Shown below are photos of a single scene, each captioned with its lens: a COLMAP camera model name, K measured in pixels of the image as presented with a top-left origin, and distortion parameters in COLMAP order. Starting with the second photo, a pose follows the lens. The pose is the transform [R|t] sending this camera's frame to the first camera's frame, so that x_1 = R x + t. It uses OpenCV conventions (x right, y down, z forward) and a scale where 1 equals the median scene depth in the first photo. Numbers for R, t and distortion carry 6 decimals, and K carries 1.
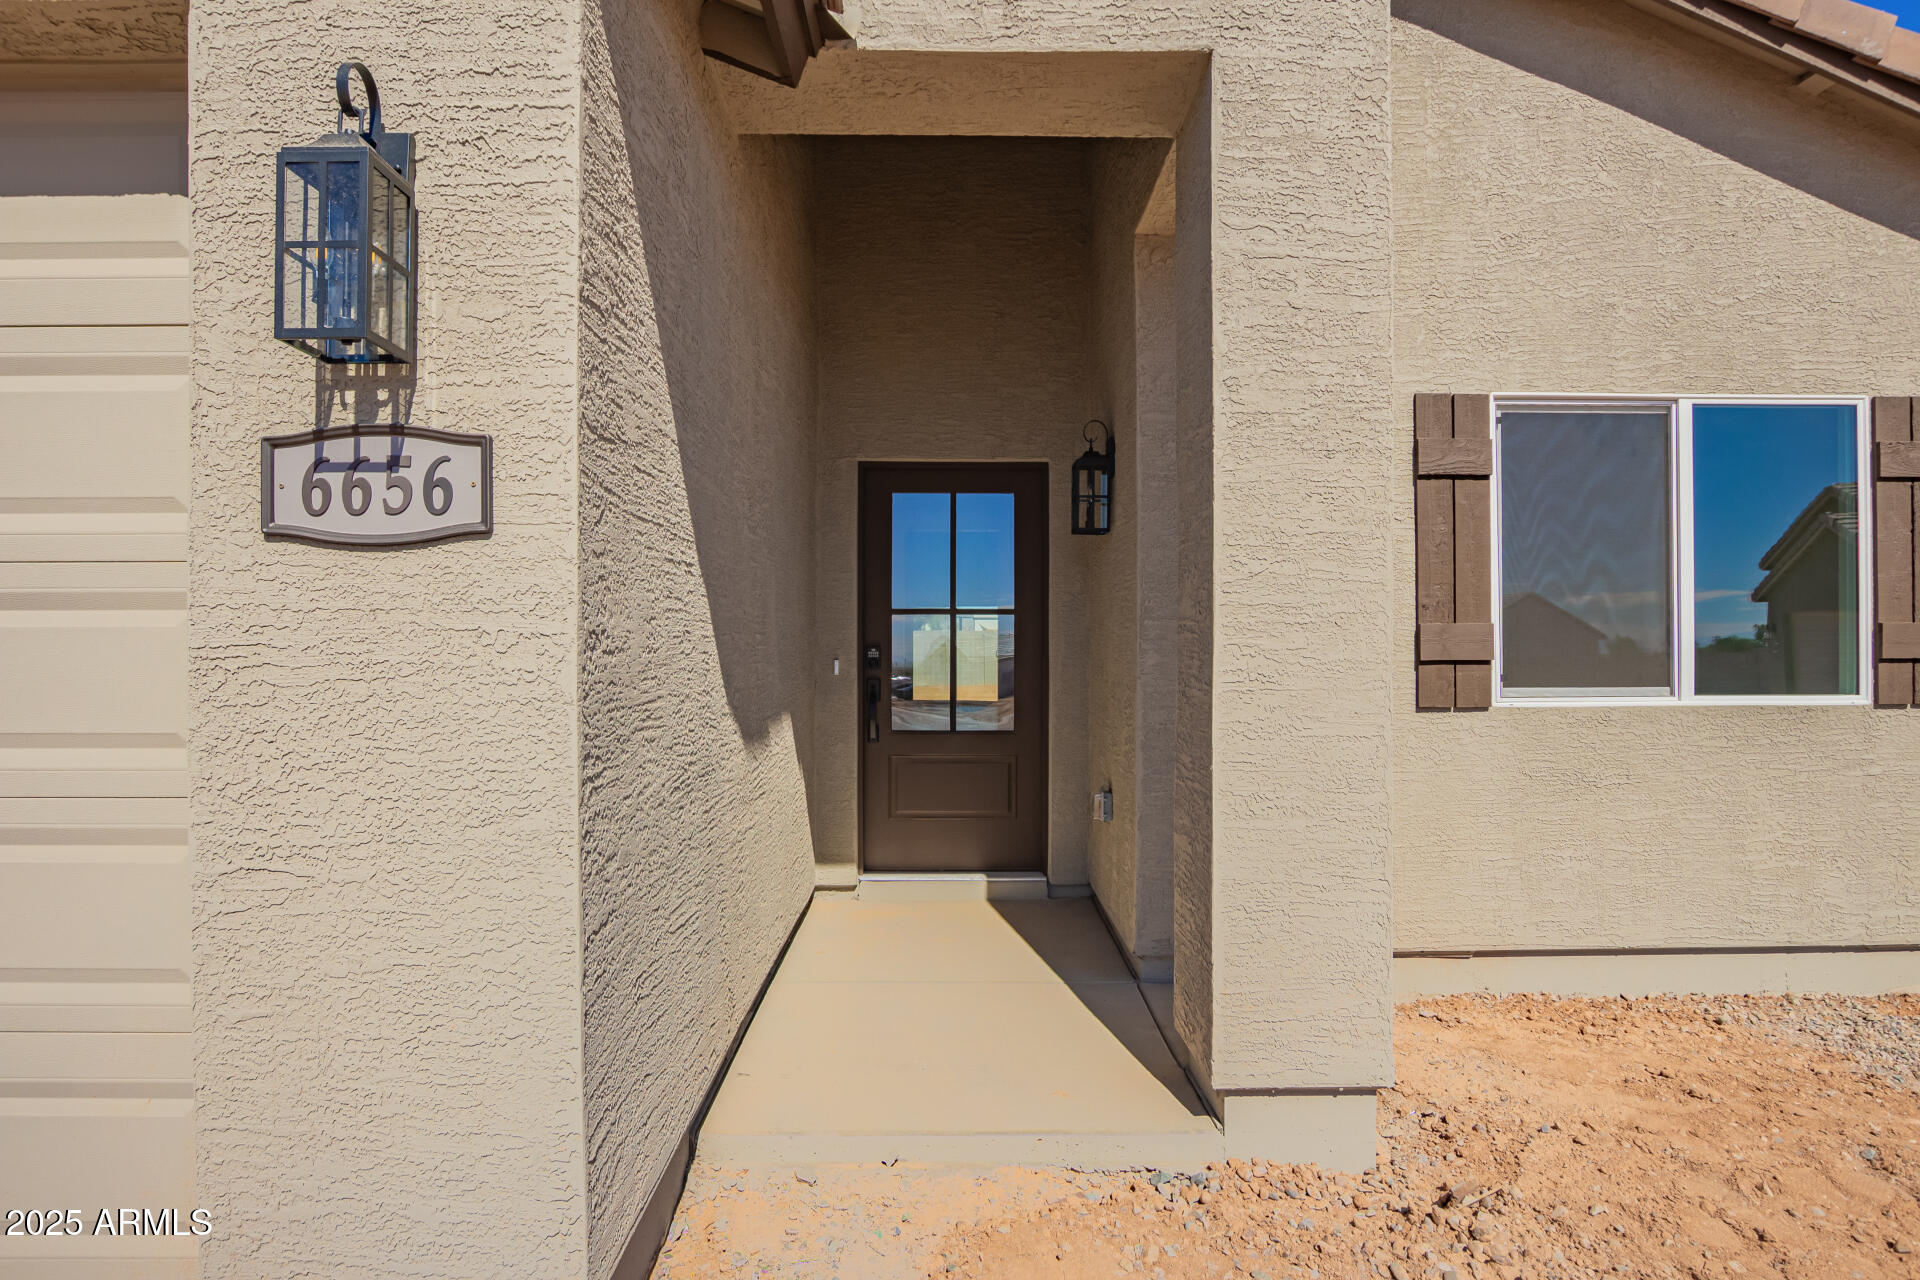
lens RADIAL K [[1055.9, 0, 960.0], [0, 1055.9, 640.0], [0, 0, 1]] dist [-0.013098, -0.000321]
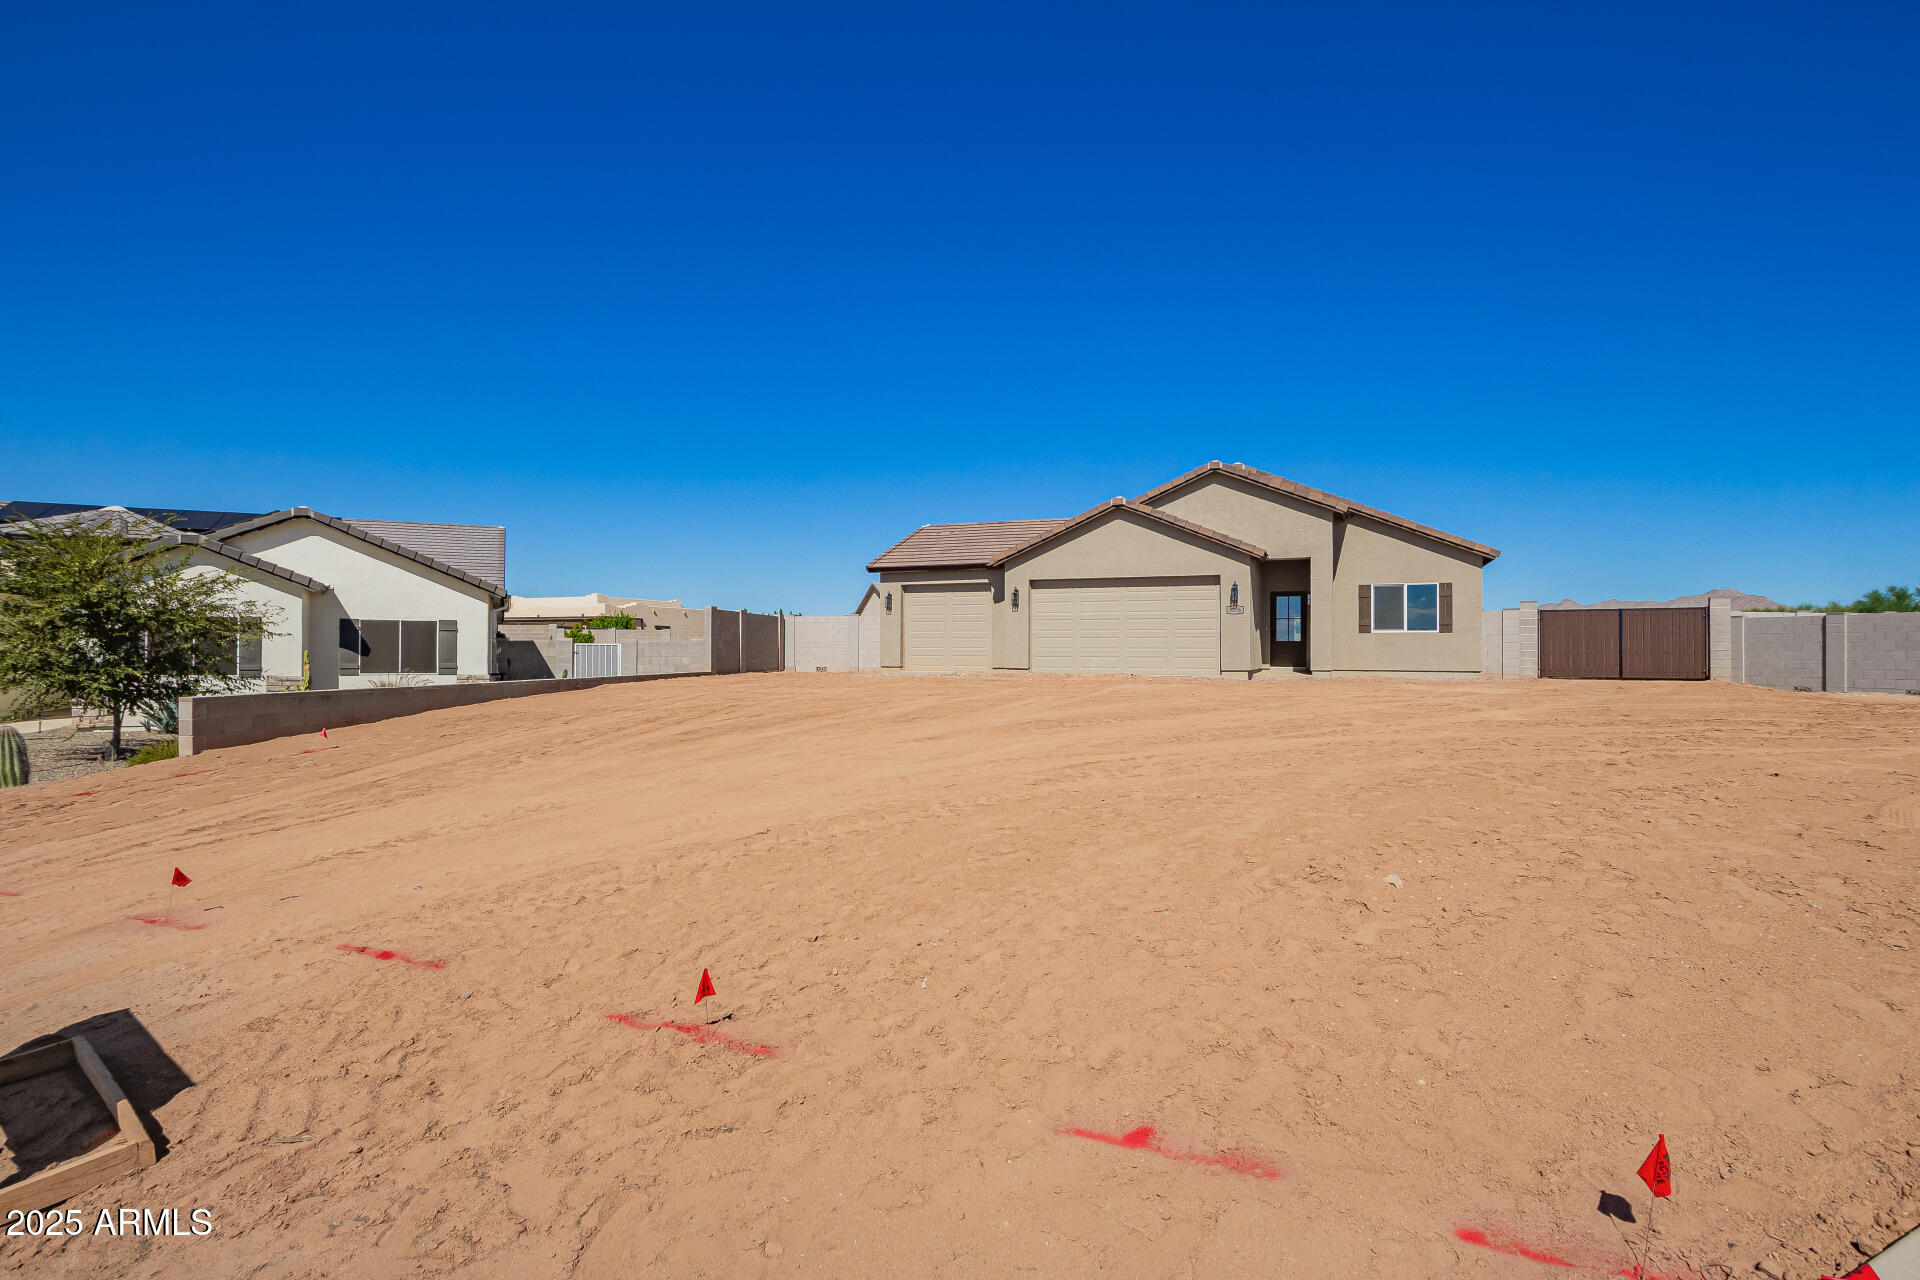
lens RADIAL K [[894.2, 0, 969.1], [0, 894.2, 645.0], [0, 0, 1]] dist [0.000951, -0.000521]
pose [[0.913926, 0.002352, -0.405873, 0.475413], [-0.003790, 0.999989, -0.002739, 0.165241], [0.405862, 0.004042, 0.913925, -5.071750]]
